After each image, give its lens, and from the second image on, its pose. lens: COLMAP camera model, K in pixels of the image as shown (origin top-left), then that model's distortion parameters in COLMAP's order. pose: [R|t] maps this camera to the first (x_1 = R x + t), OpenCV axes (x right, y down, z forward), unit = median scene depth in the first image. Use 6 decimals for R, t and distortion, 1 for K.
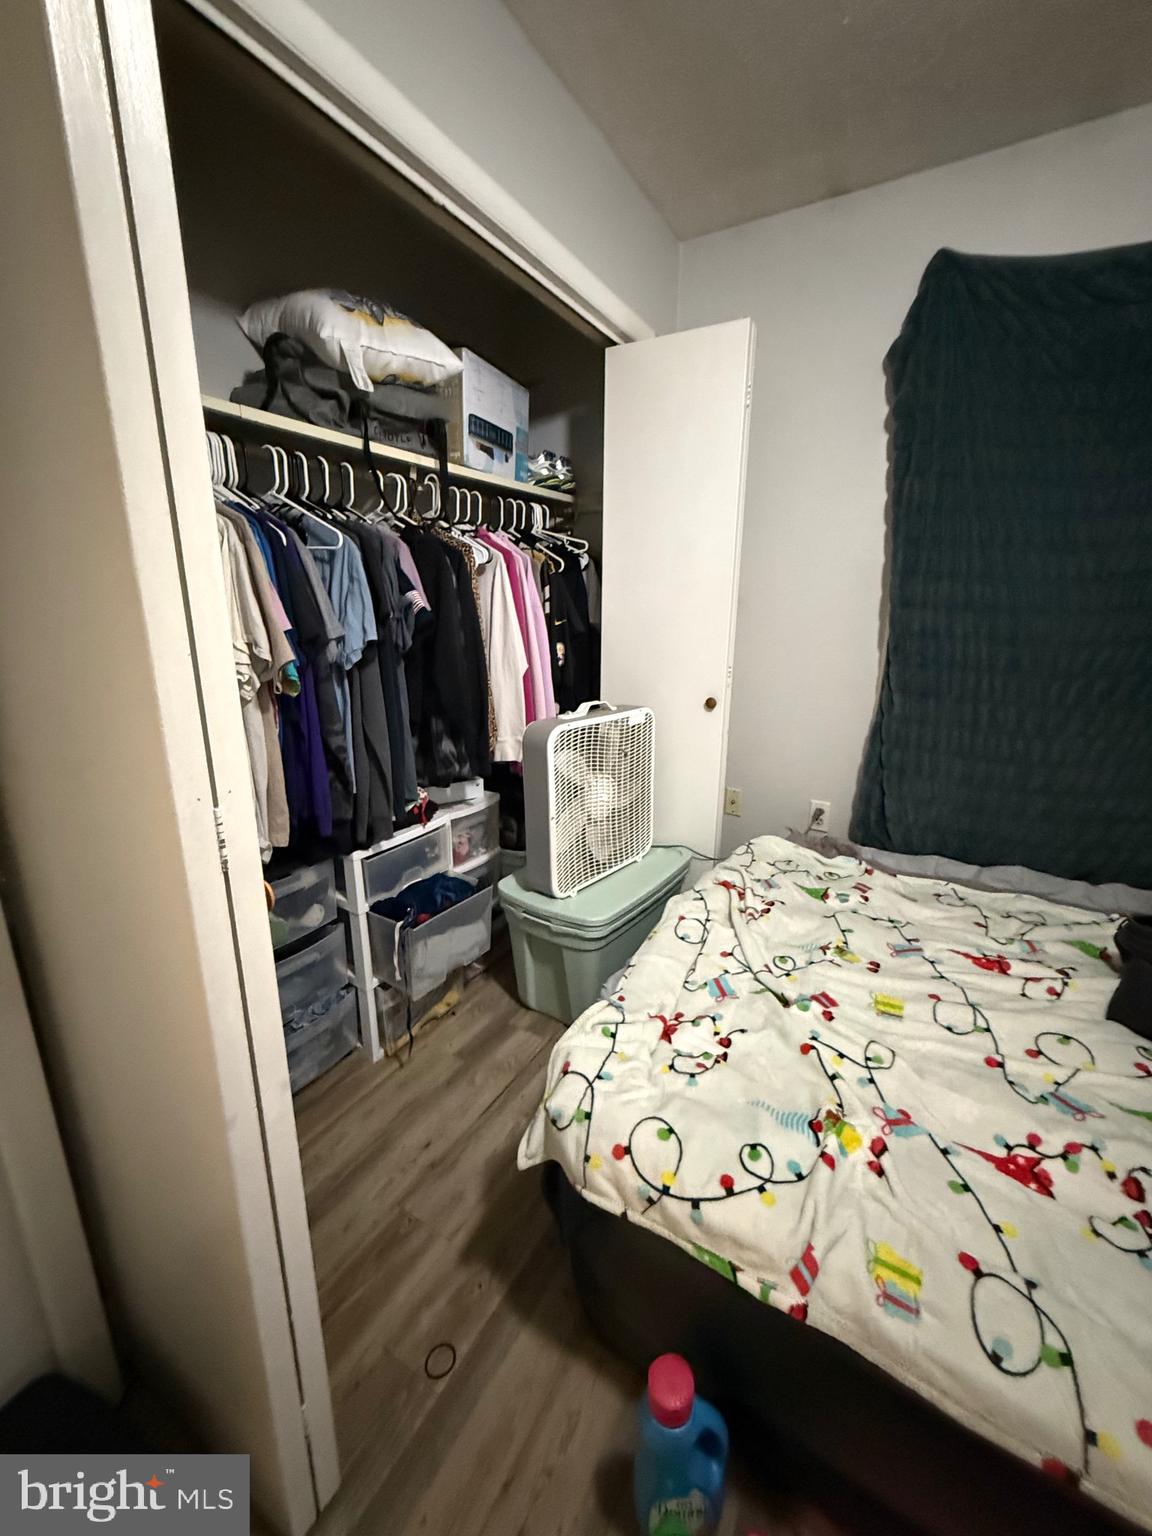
lens RADIAL K [[615.0, 0, 576.0], [0, 615.0, 768.0], [0, 0, 1]] dist [-0.001967, -0.000339]
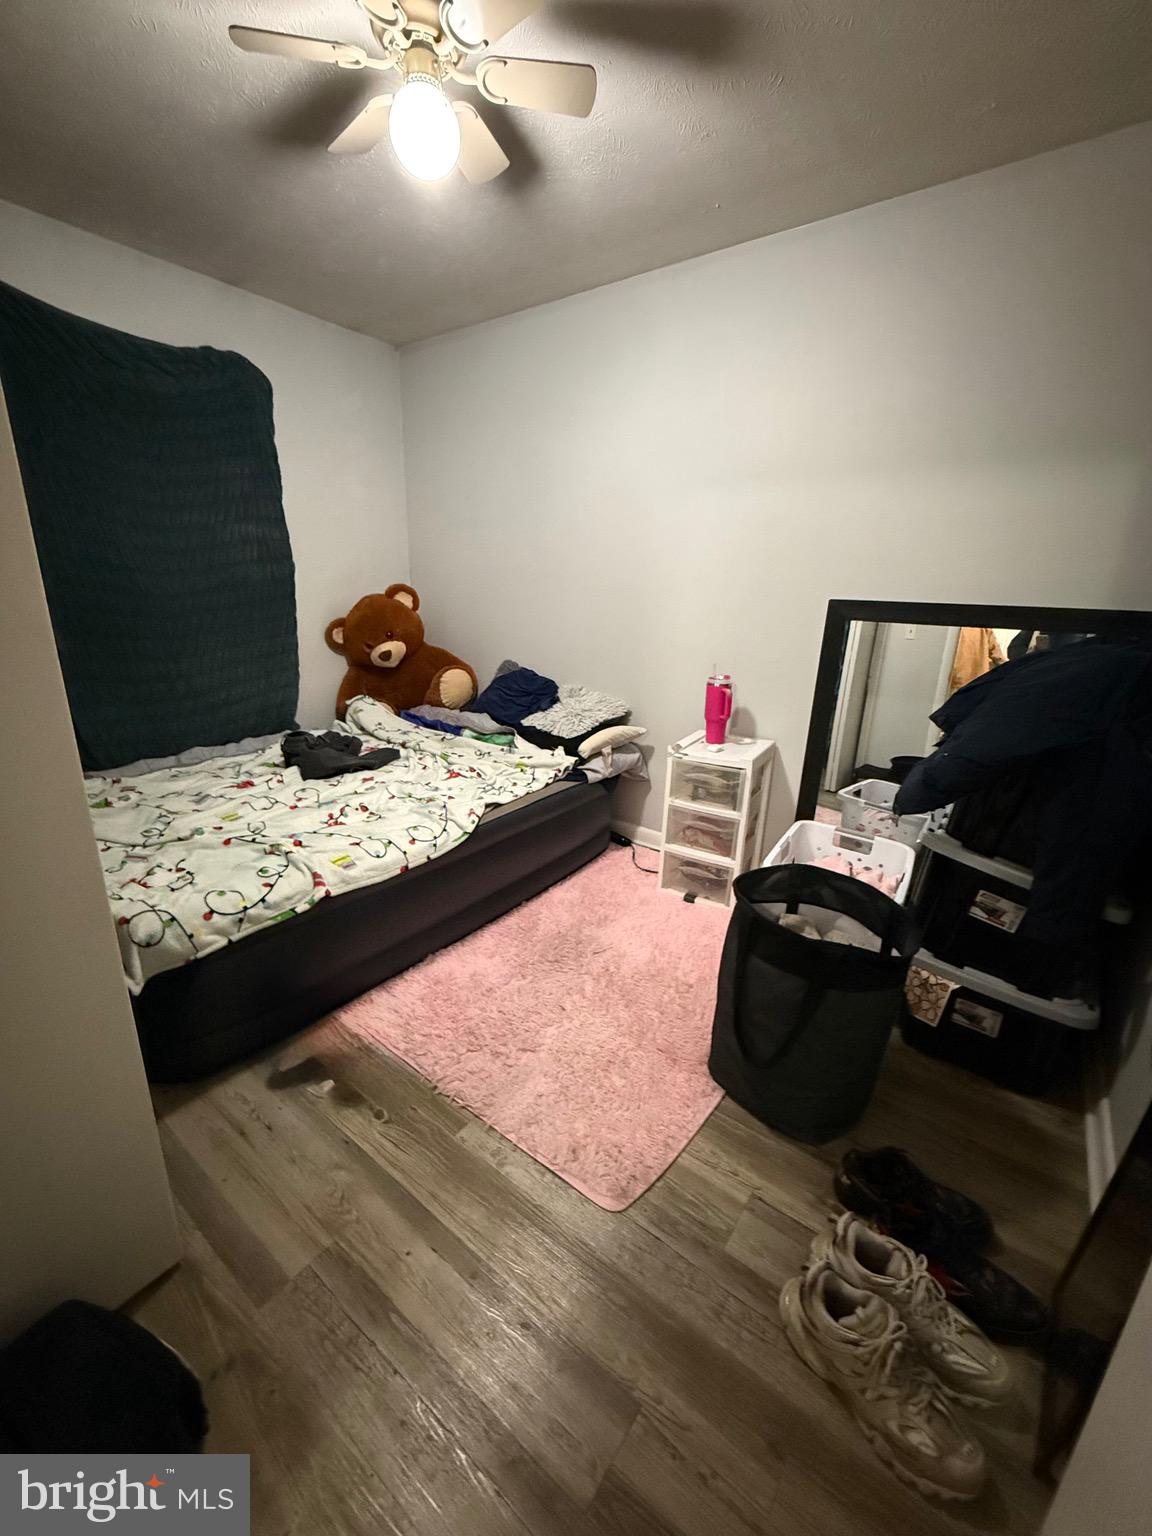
lens RADIAL K [[615.0, 0, 576.0], [0, 615.0, 768.0], [0, 0, 1]] dist [-0.001967, -0.000339]
pose [[0.108627, -0.291629, 0.950344, -0.977440], [0.230057, 0.937422, 0.261368, 0.045161], [-0.967096, 0.190242, 0.168920, -0.224721]]
